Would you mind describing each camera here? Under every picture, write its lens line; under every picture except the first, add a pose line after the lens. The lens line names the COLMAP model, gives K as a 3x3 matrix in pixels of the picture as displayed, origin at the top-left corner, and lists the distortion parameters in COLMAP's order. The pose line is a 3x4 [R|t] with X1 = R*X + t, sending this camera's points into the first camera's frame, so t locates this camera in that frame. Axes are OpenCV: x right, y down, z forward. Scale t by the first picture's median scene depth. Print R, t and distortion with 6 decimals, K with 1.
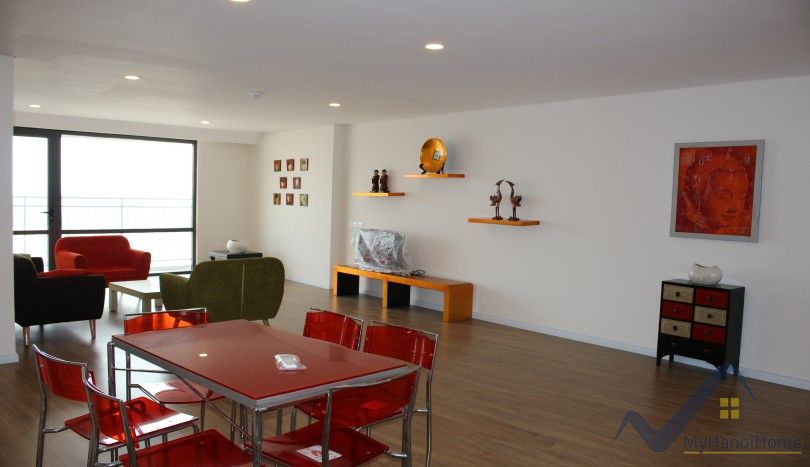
lens RADIAL K [[678.4, 0, 401.6], [0, 678.4, 238.7], [0, 0, 1]] dist [-0.089500, 0.016994]
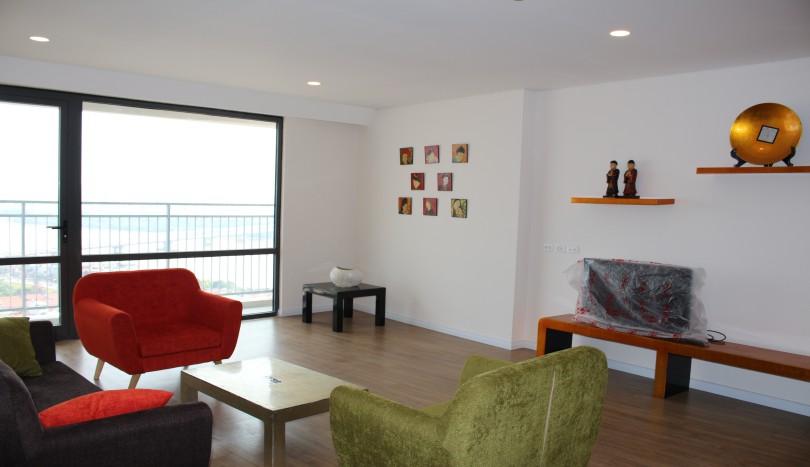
lens RADIAL K [[678.4, 0, 410.2], [0, 678.4, 233.8], [0, 0, 1]] dist [-0.089500, 0.016994]
pose [[0.999964, 0.003996, 0.007434, -0.209704], [-0.003906, 0.999920, -0.012040, -0.026381], [-0.007481, 0.012011, 0.999900, 0.378054]]
